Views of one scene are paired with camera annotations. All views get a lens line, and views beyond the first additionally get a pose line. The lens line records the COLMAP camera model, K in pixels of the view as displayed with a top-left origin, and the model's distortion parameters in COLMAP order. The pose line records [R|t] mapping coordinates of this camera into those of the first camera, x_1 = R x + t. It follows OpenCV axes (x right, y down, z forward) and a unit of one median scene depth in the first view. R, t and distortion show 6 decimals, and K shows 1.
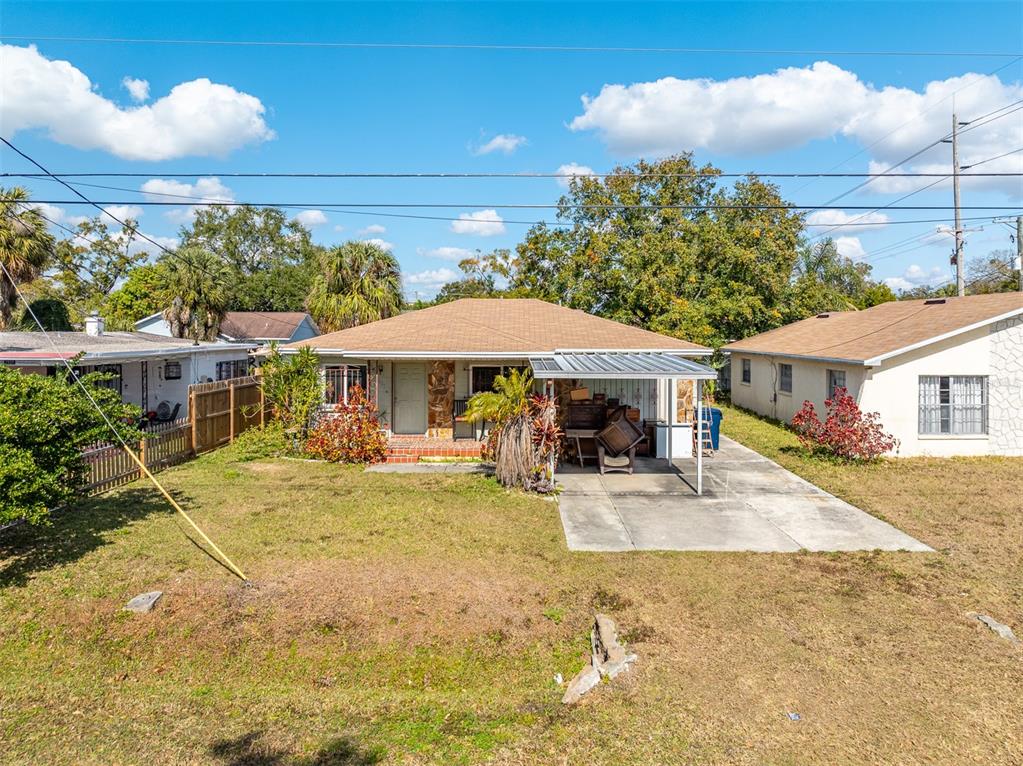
lens RADIAL K [[831.7, 0, 513.1], [0, 831.7, 316.1], [0, 0, 1]] dist [-0.005495, -0.049735]
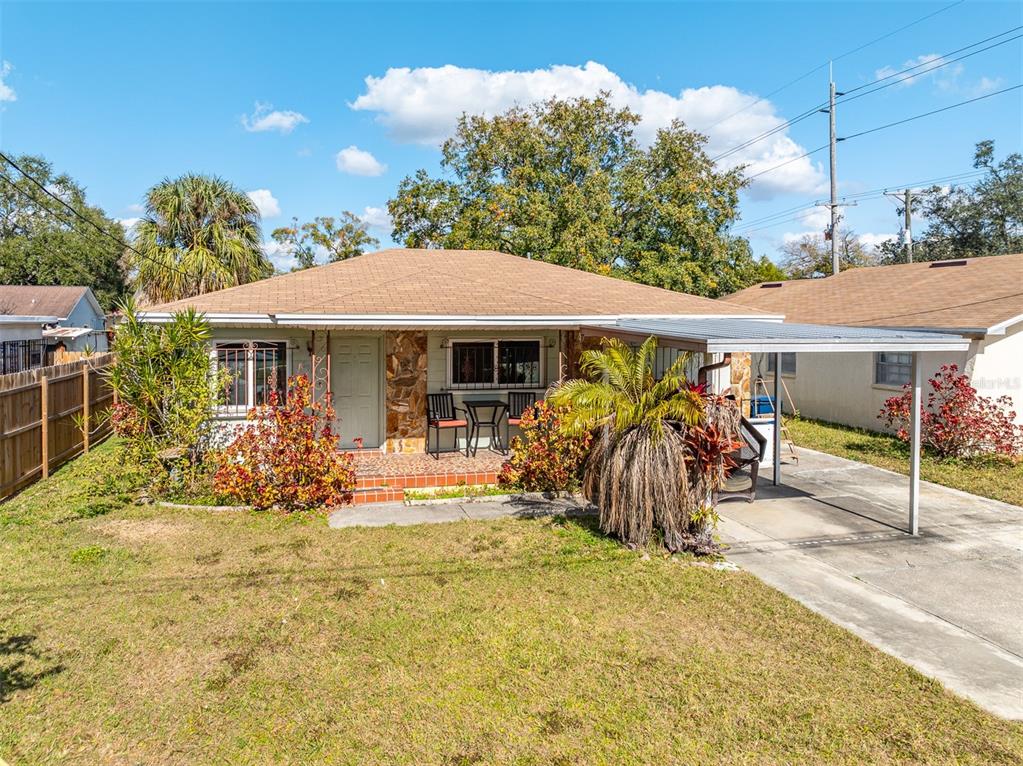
lens RADIAL K [[831.7, 0, 513.1], [0, 831.7, 316.1], [0, 0, 1]] dist [-0.005495, -0.049735]
pose [[0.964802, -0.000820, 0.262977, -0.115752], [-0.003289, 0.999879, 0.015183, 0.019867], [-0.262958, -0.015514, 0.964683, 0.236097]]
